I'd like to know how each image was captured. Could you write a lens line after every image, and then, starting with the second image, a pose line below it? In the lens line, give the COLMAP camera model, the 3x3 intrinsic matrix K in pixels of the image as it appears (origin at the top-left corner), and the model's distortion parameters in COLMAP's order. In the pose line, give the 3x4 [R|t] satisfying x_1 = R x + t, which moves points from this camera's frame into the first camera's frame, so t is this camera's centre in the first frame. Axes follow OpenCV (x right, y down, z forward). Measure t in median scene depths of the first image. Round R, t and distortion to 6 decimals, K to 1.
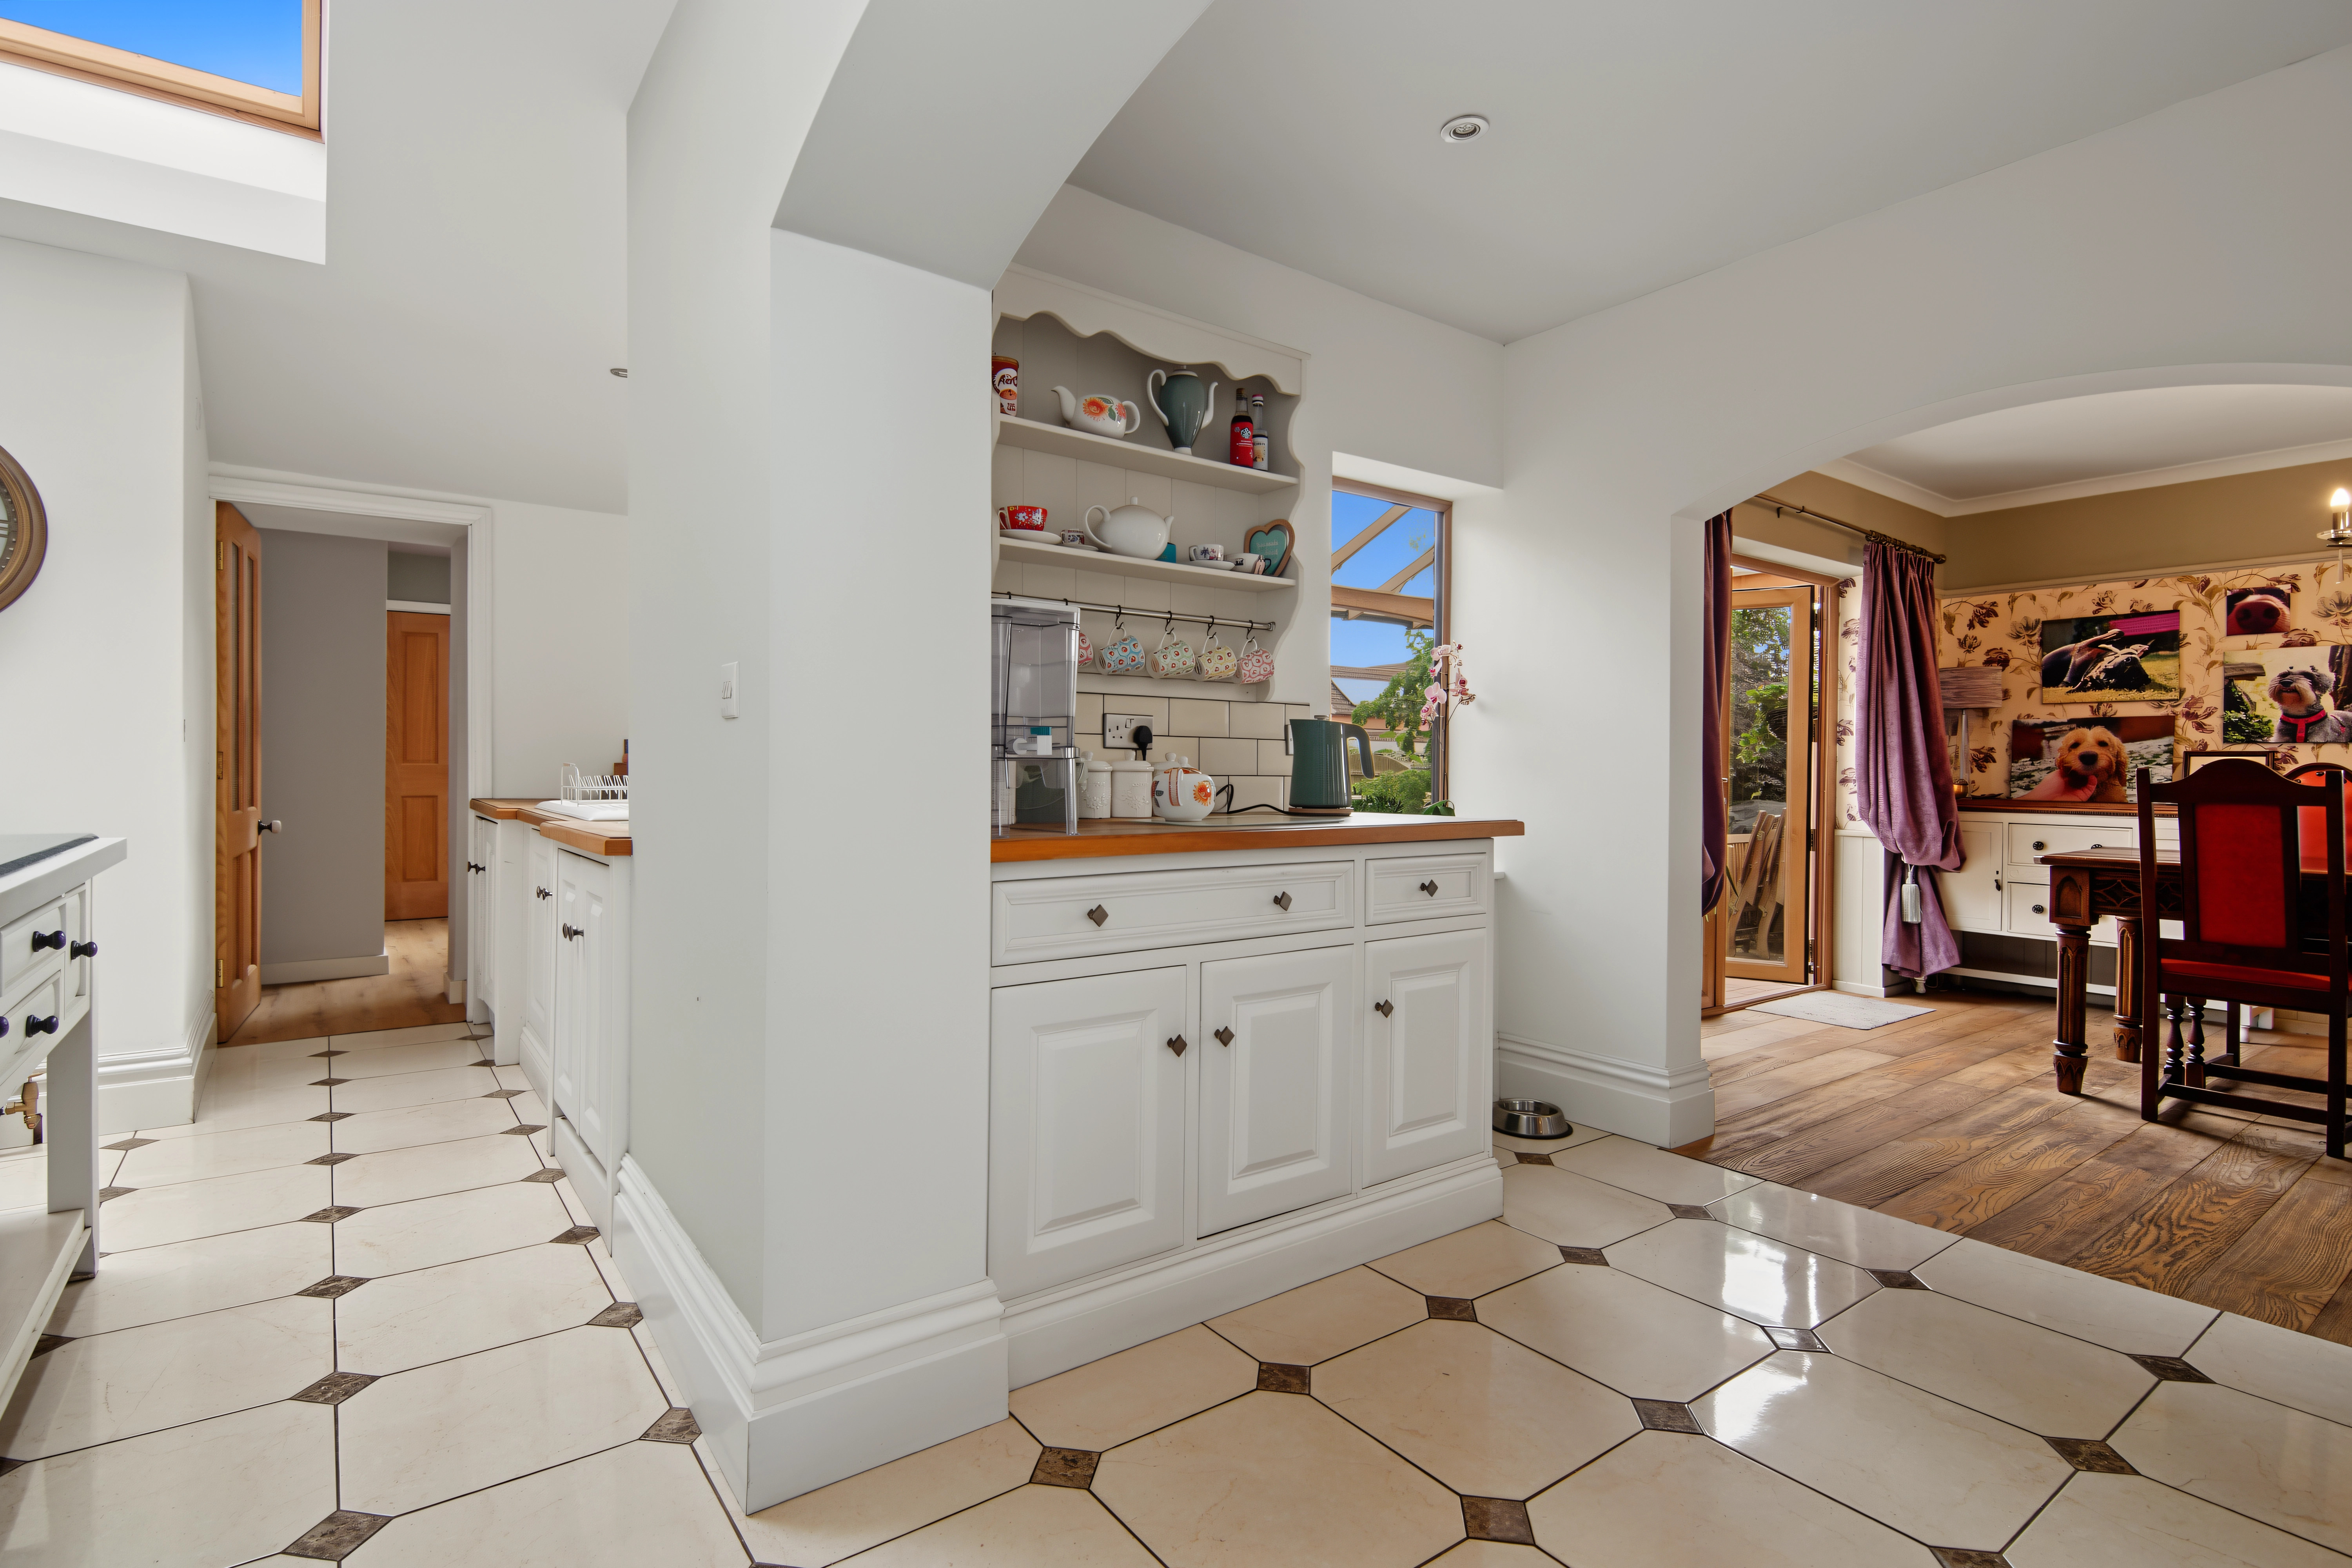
lens RADIAL K [[1138.8, 0, 1150.9], [0, 1138.8, 765.3], [0, 0, 1]] dist [0.003229, -0.004348]
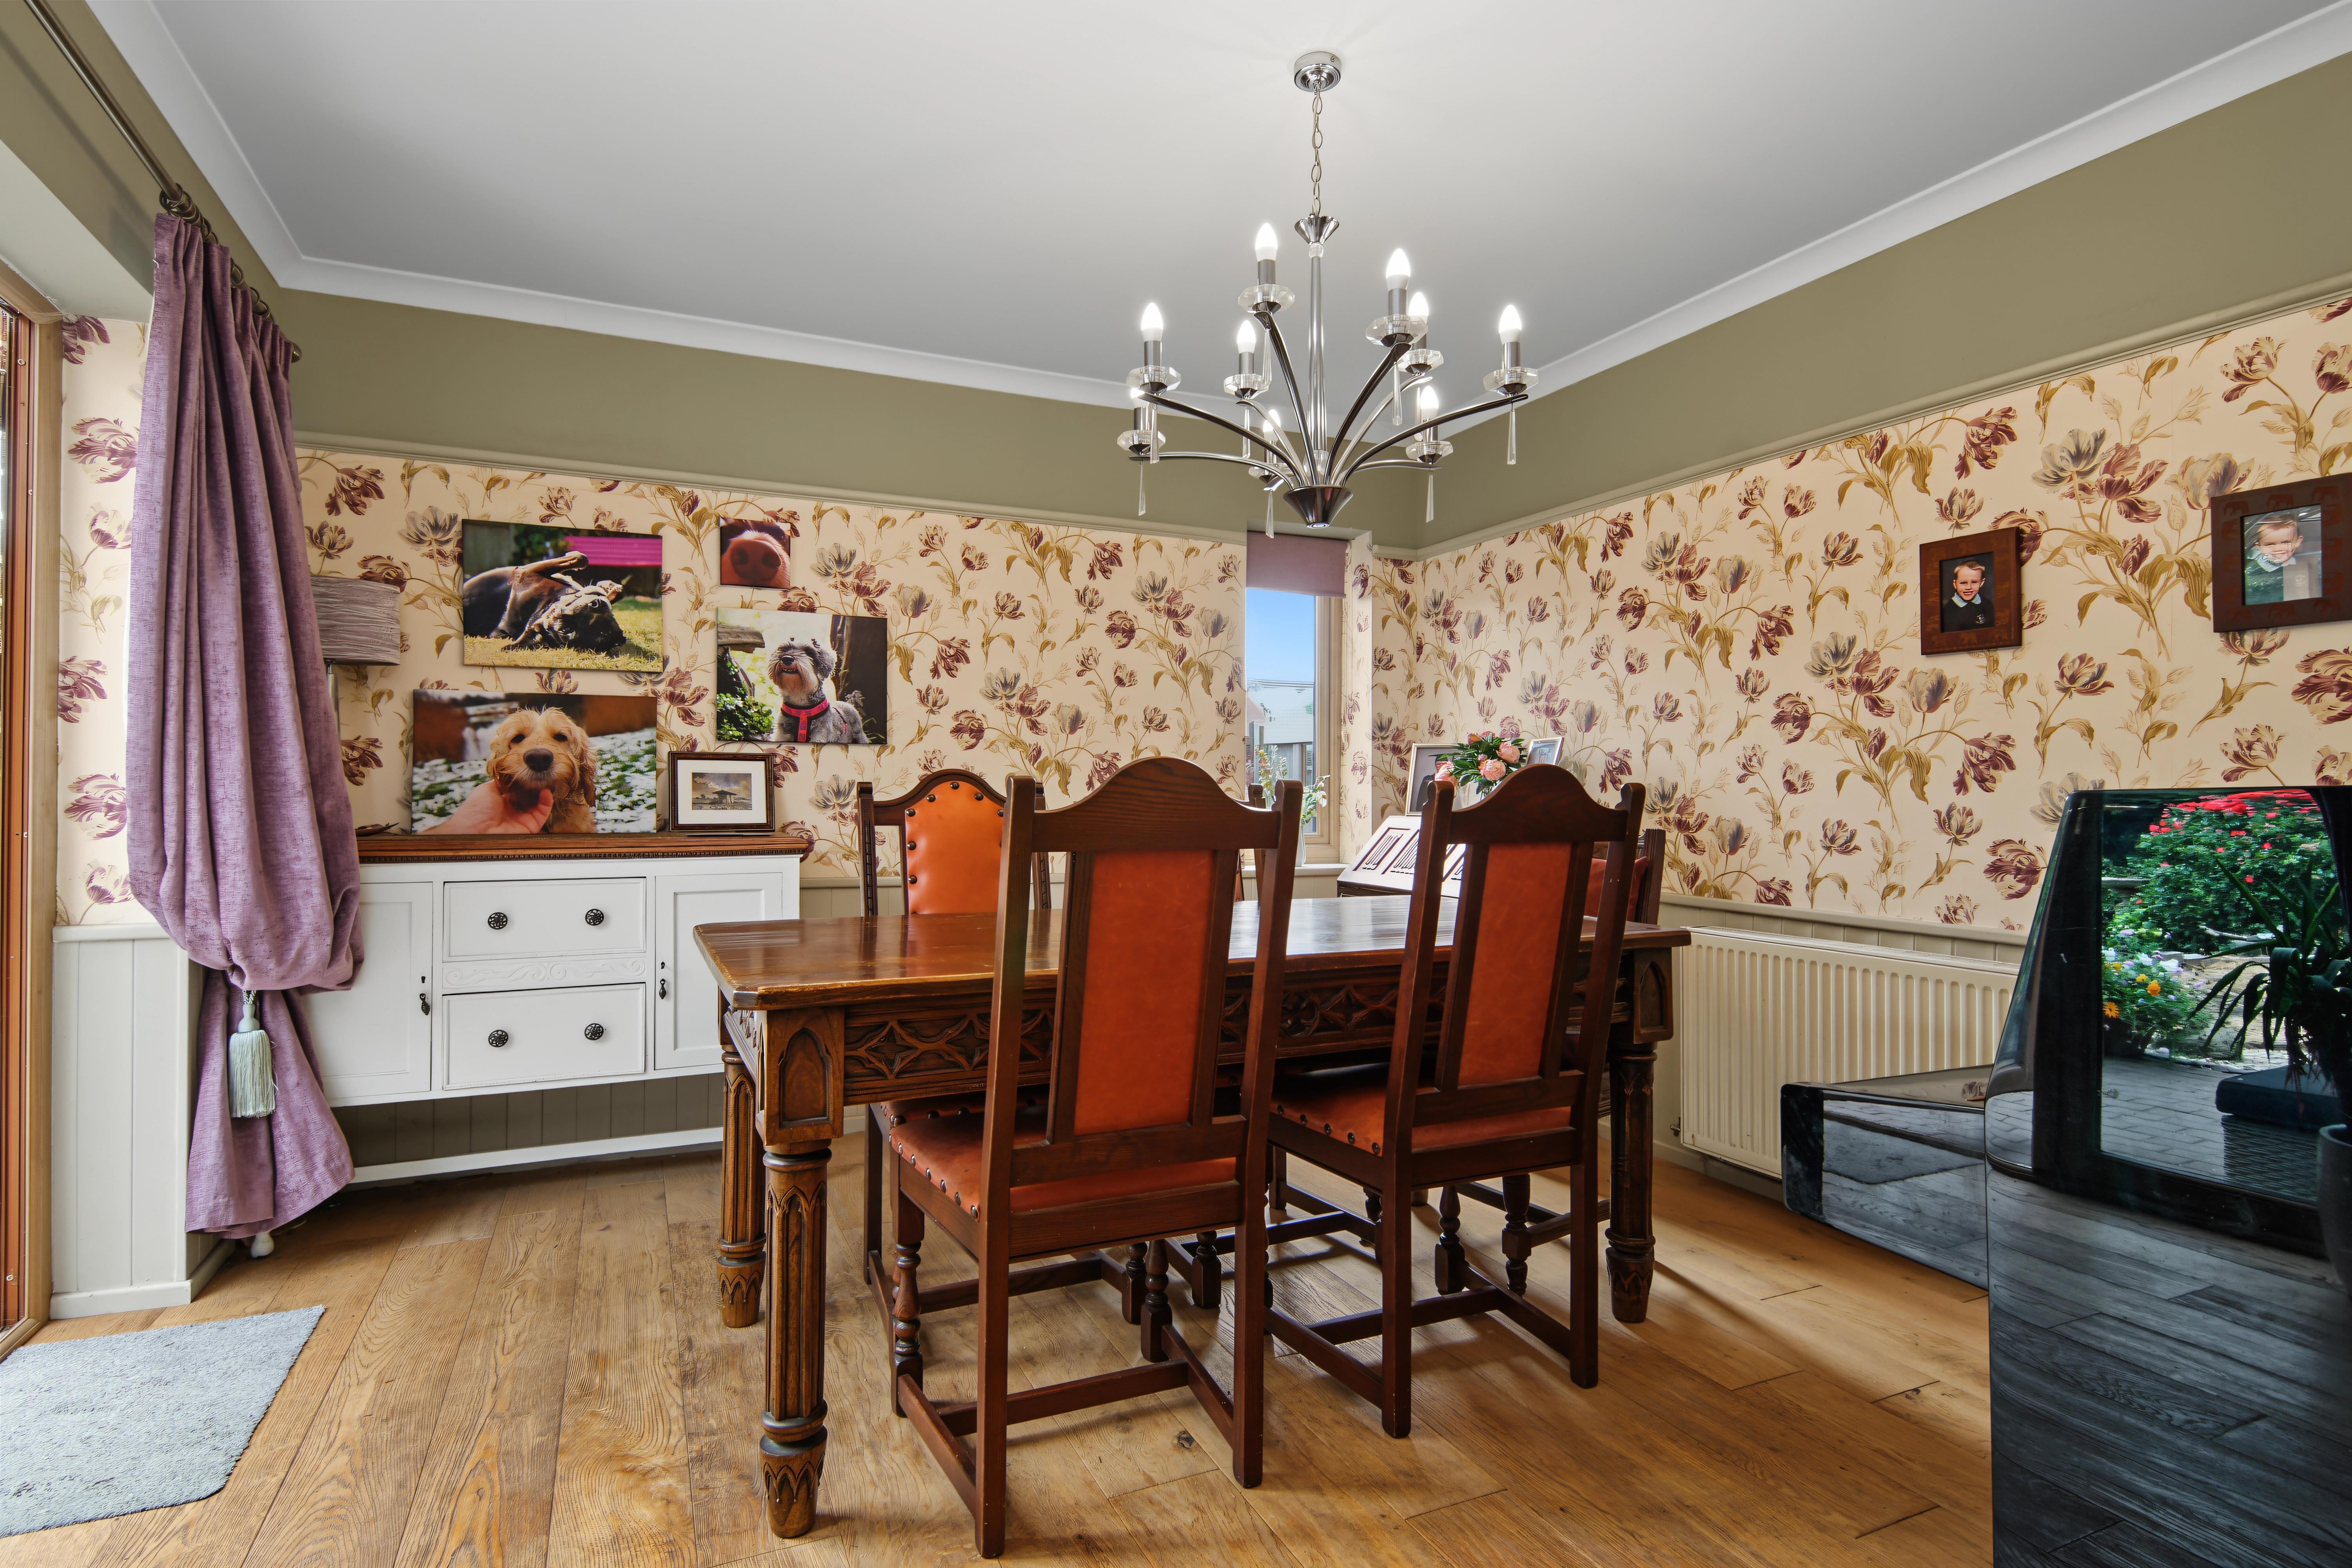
lens RADIAL K [[1191.2, 0, 1170.4], [0, 1191.2, 785.5], [0, 0, 1]] dist [0.011567, -0.006021]
pose [[0.200259, -0.005798, 0.979726, 0.276374], [-0.003154, 0.999973, 0.006563, 0.001519], [-0.979738, -0.004404, 0.200236, 0.552491]]
